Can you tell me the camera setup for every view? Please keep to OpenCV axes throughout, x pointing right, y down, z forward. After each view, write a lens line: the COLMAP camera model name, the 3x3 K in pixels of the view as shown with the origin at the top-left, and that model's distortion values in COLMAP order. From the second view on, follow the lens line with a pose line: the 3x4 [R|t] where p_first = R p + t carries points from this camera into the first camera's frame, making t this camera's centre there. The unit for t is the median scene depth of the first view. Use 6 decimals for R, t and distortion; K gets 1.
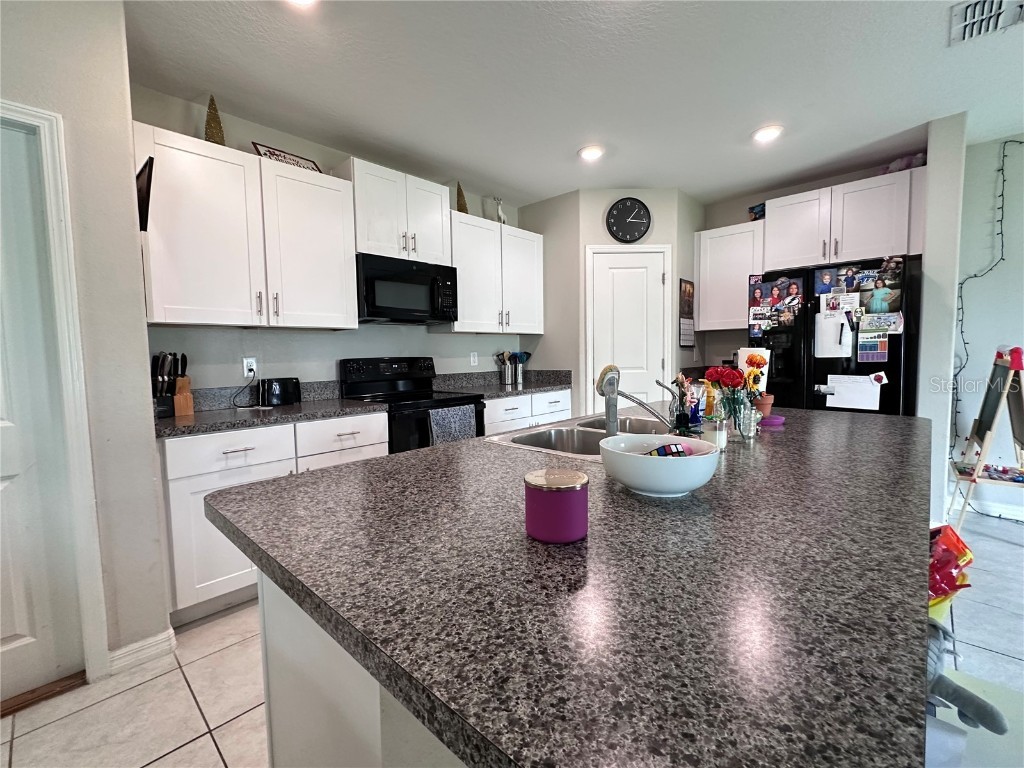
lens RADIAL K [[444.6, 0, 510.4], [0, 444.6, 382.8], [0, 0, 1]] dist [-0.002760, -0.000249]
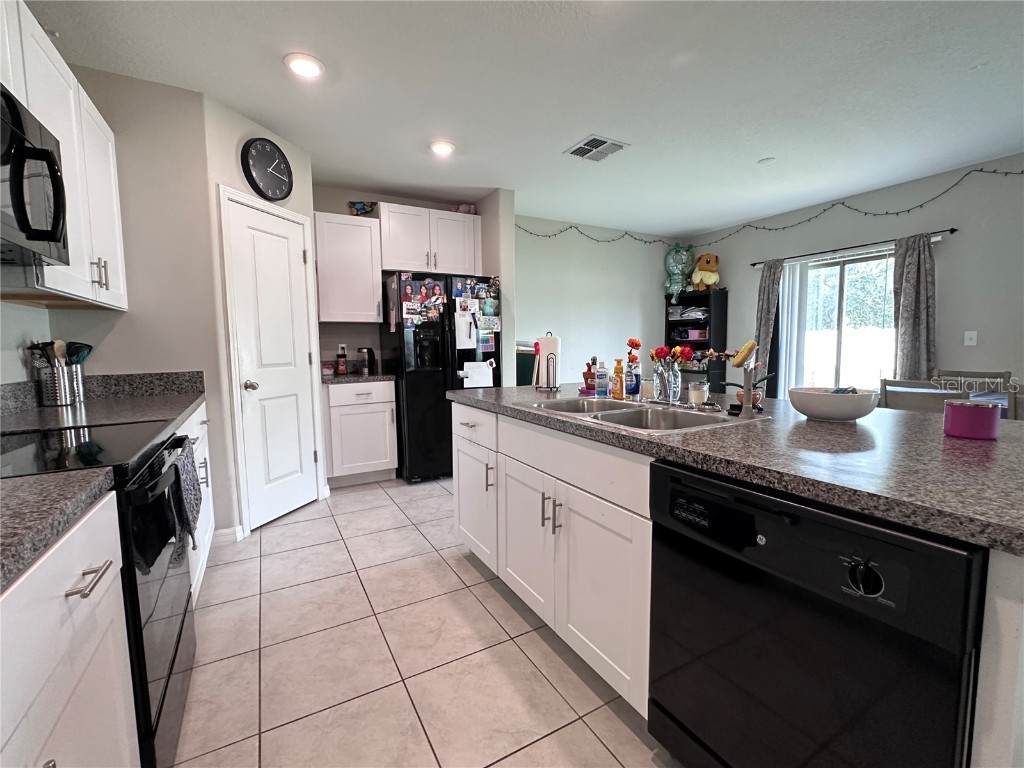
lens RADIAL K [[444.6, 0, 510.4], [0, 444.6, 382.8], [0, 0, 1]] dist [-0.002760, -0.000249]
pose [[0.301067, -0.069585, 0.951061, -0.447094], [0.073416, 0.996065, 0.049637, -0.013330], [-0.950773, 0.054880, 0.304992, 0.495179]]
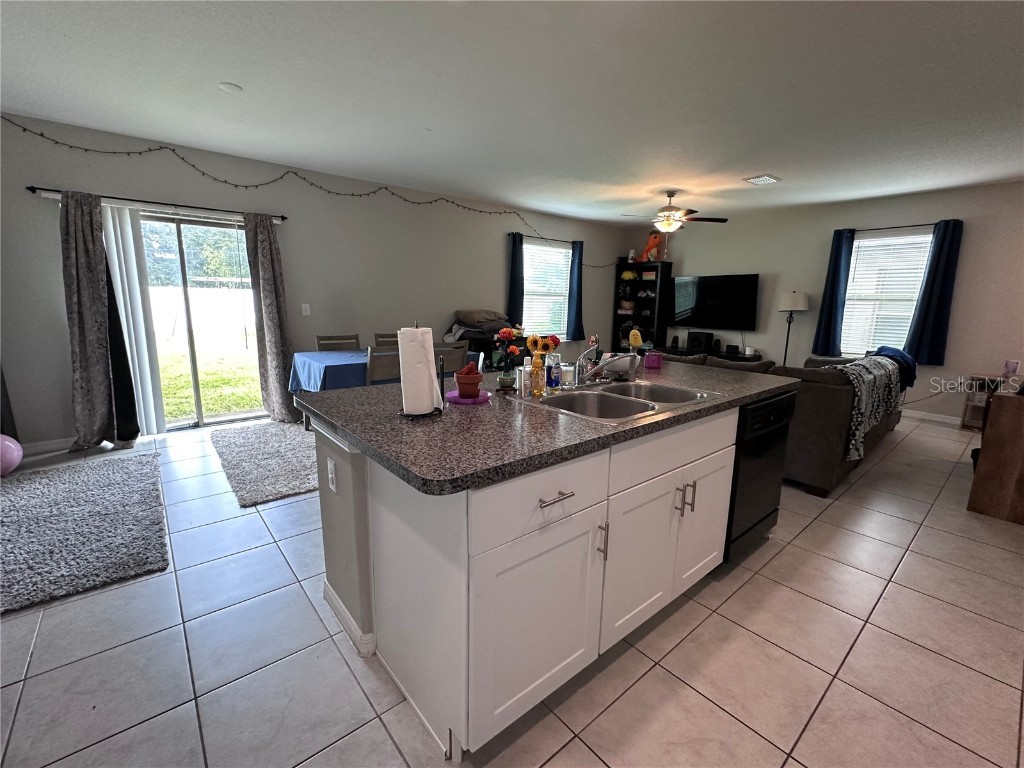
lens RADIAL K [[444.6, 0, 510.4], [0, 444.6, 382.8], [0, 0, 1]] dist [-0.002760, -0.000249]
pose [[-0.993099, -0.021952, 0.115203, 0.208663], [0.007464, 0.968503, 0.248891, -0.115905], [-0.117038, 0.248034, -0.961656, 1.146627]]
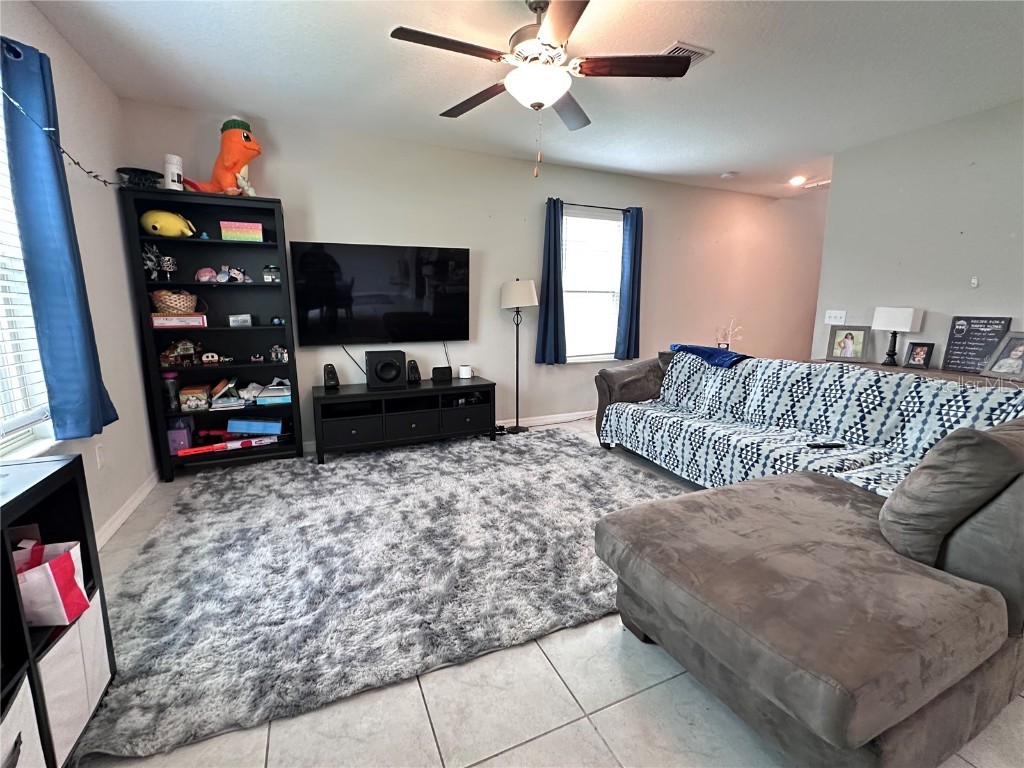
lens RADIAL K [[444.6, 0, 510.4], [0, 444.6, 382.8], [0, 0, 1]] dist [-0.002760, -0.000249]
pose [[-0.381496, 0.174790, -0.907694, 0.498893], [-0.061091, 0.975045, 0.213436, 0.013953], [0.922349, 0.136877, -0.361298, -0.496526]]
